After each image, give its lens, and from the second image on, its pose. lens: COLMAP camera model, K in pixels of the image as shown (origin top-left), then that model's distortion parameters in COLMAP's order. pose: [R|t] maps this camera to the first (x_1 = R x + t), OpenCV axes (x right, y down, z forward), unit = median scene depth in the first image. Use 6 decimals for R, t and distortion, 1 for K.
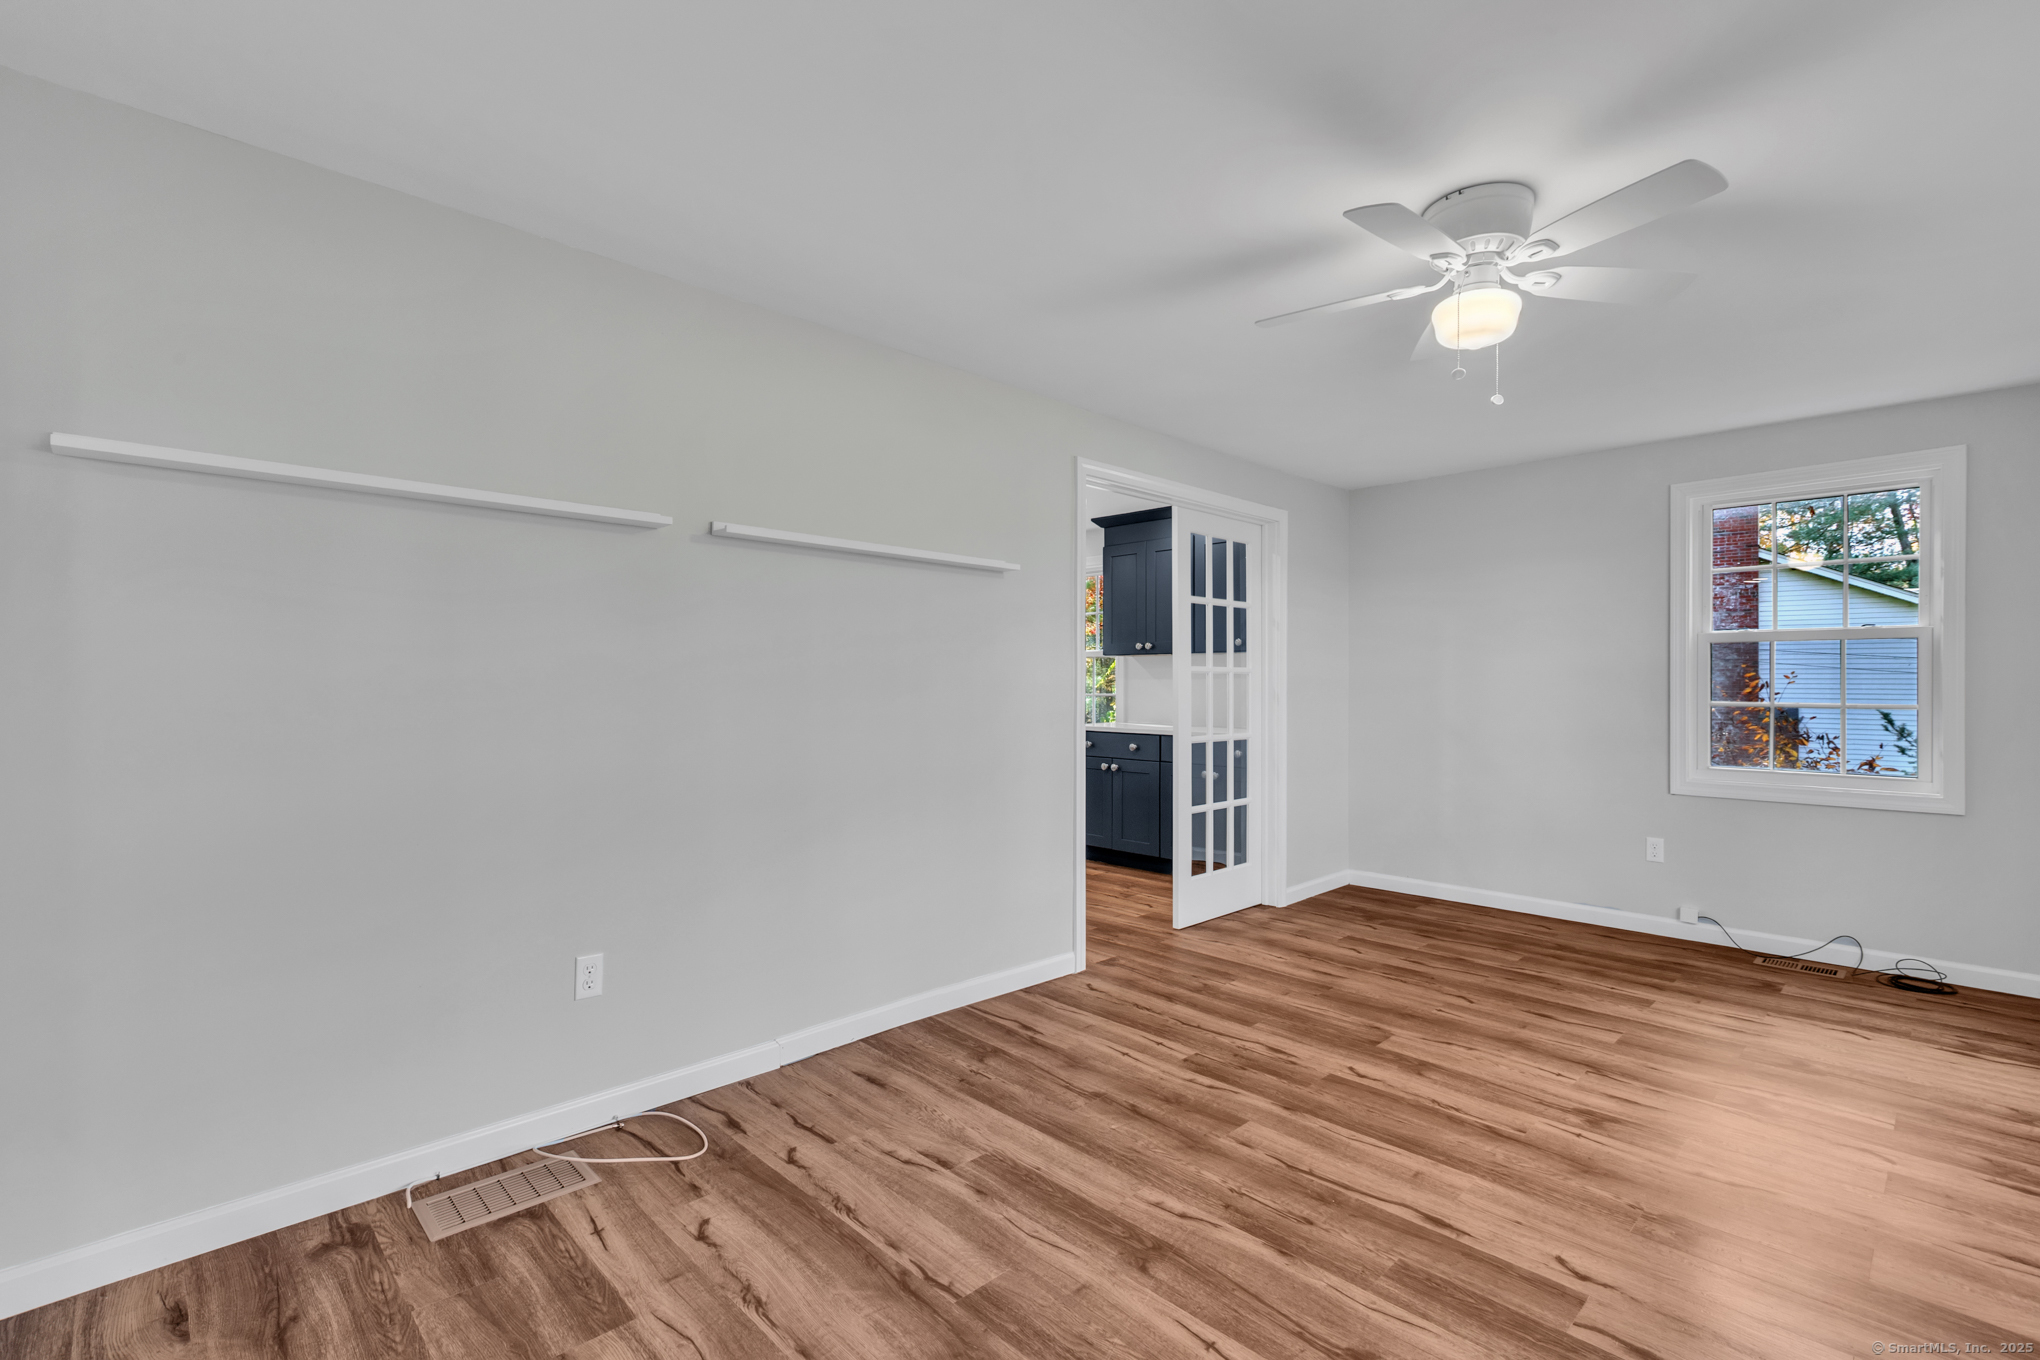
lens RADIAL K [[916.6, 0, 1028.9], [0, 916.6, 679.4], [0, 0, 1]] dist [0.004722, -0.001750]
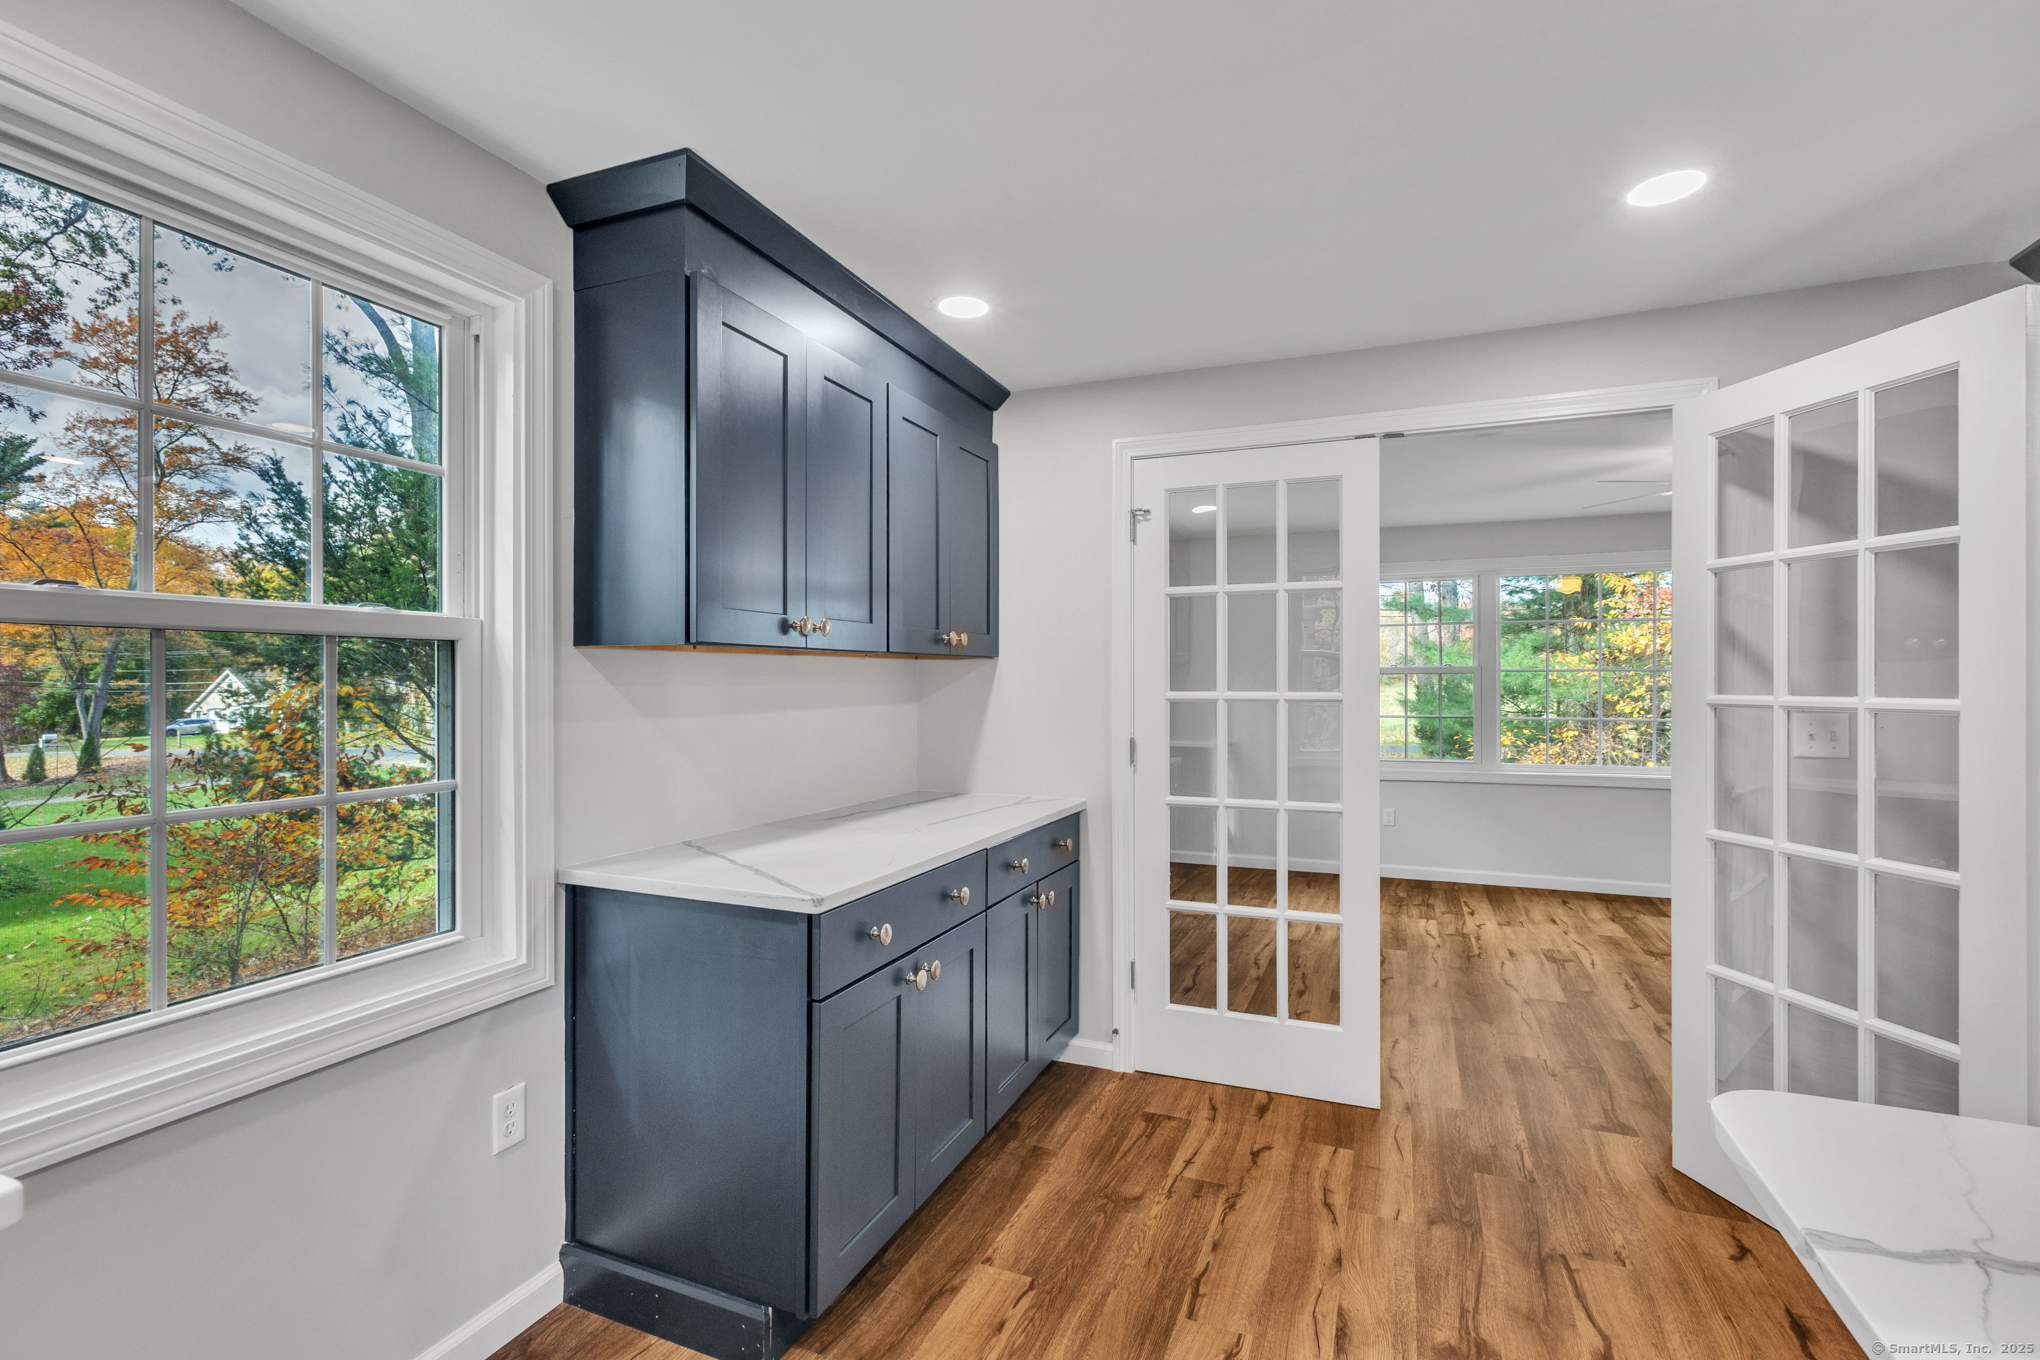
lens RADIAL K [[916.6, 0, 1005.6], [0, 916.6, 681.6], [0, 0, 1]] dist [0.004722, -0.001750]
pose [[-0.381084, -0.003393, 0.924534, -0.533283], [-0.006094, 0.999981, 0.001158, -0.039497], [-0.924520, -0.005193, -0.381097, 2.391266]]
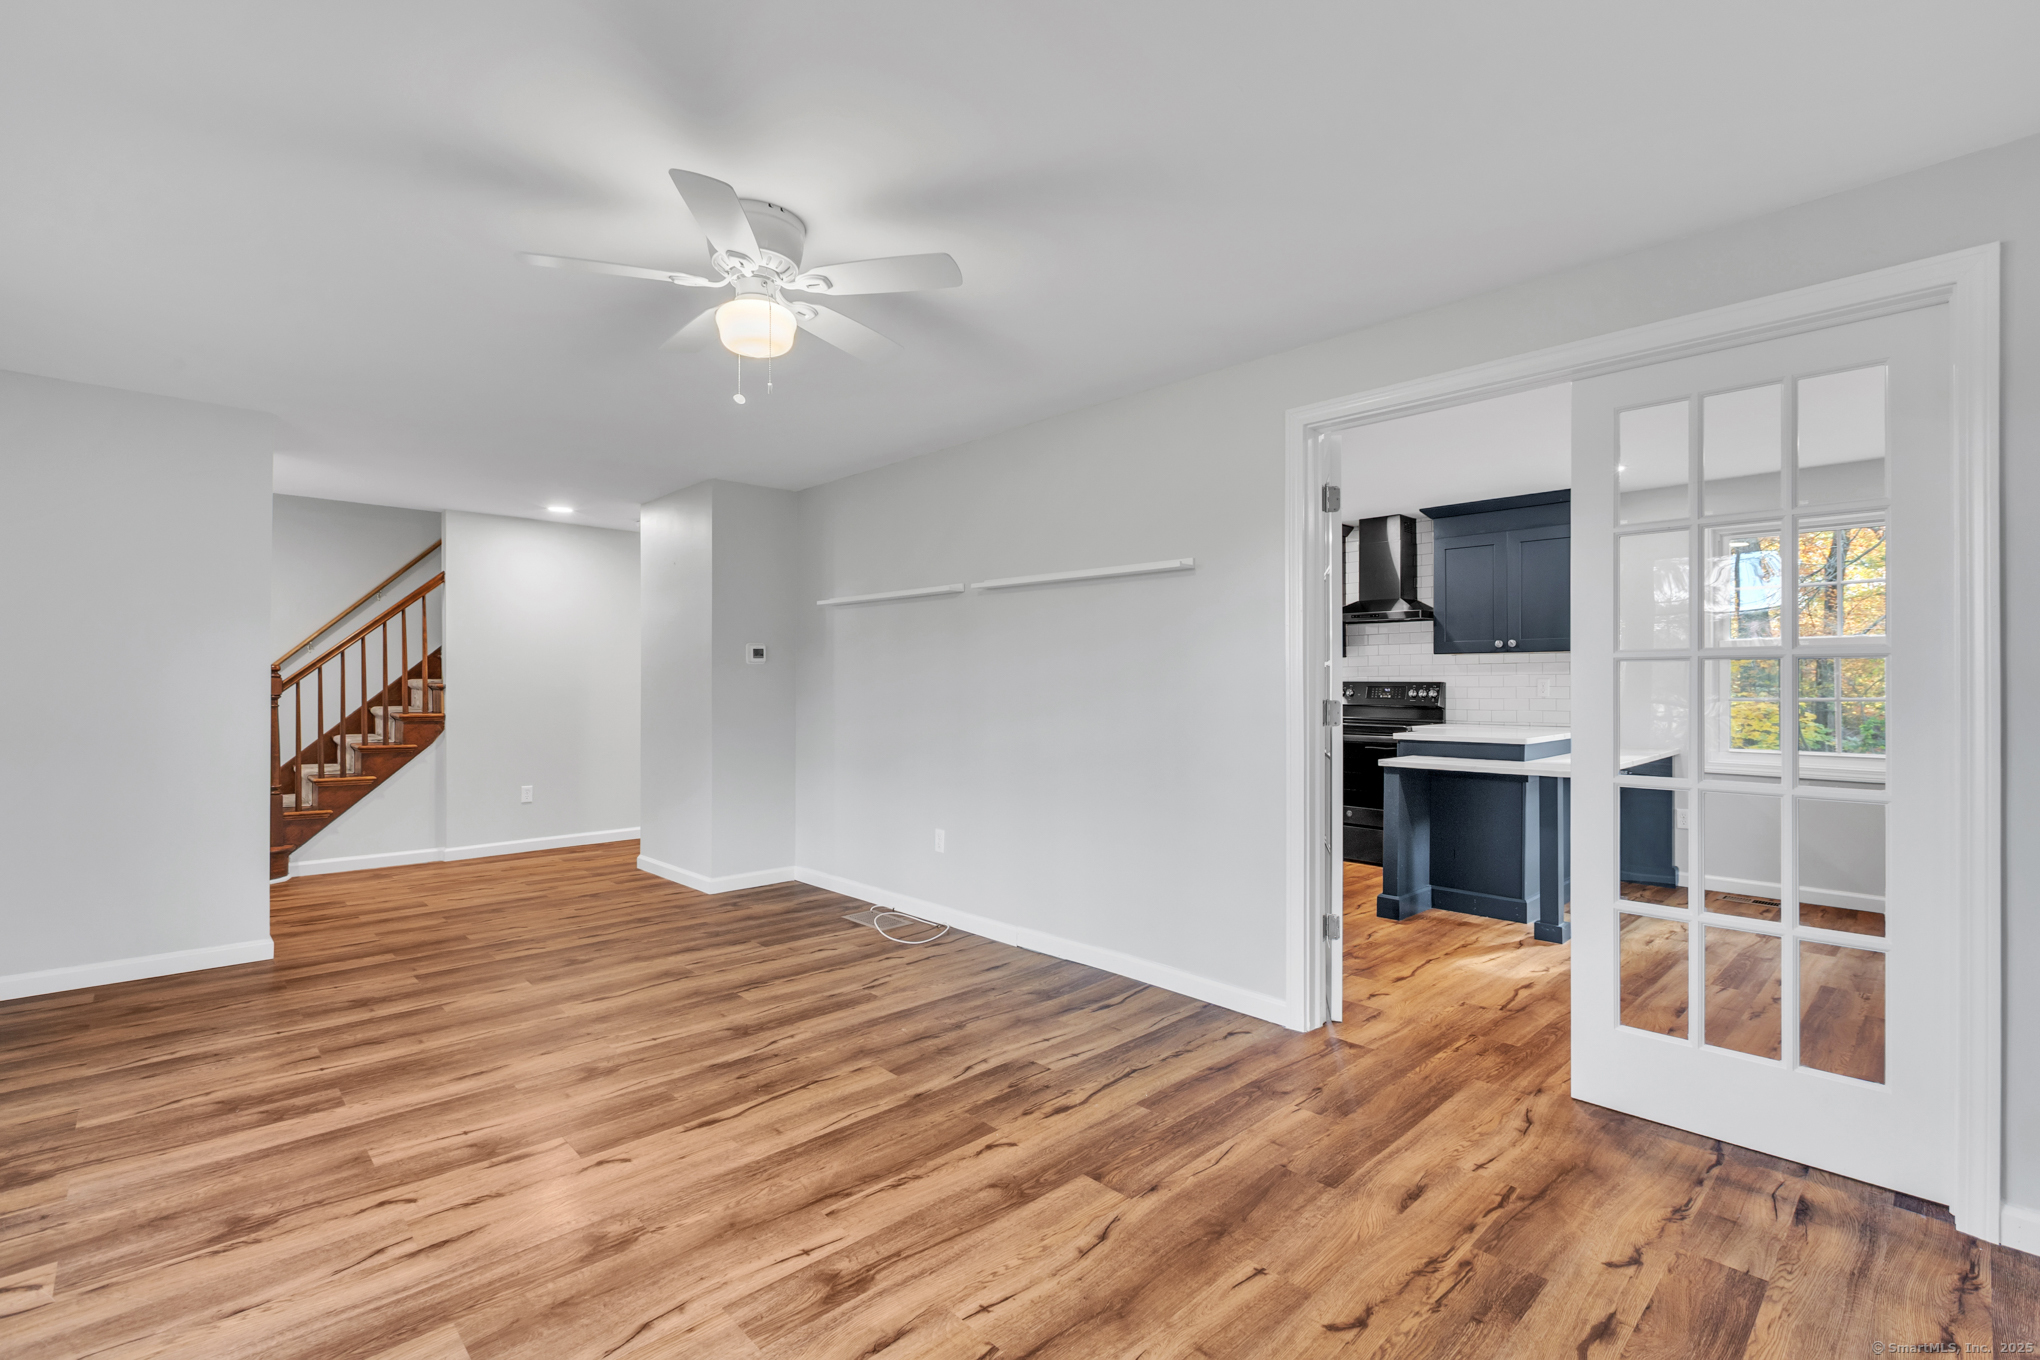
lens RADIAL K [[916.6, 0, 1026.7], [0, 916.6, 681.8], [0, 0, 1]] dist [0.004722, -0.001750]
pose [[-0.007132, -0.005812, -0.999958, 1.216815], [0.005614, 0.999967, -0.005852, 0.010068], [0.999959, -0.005655, -0.007099, 1.049611]]
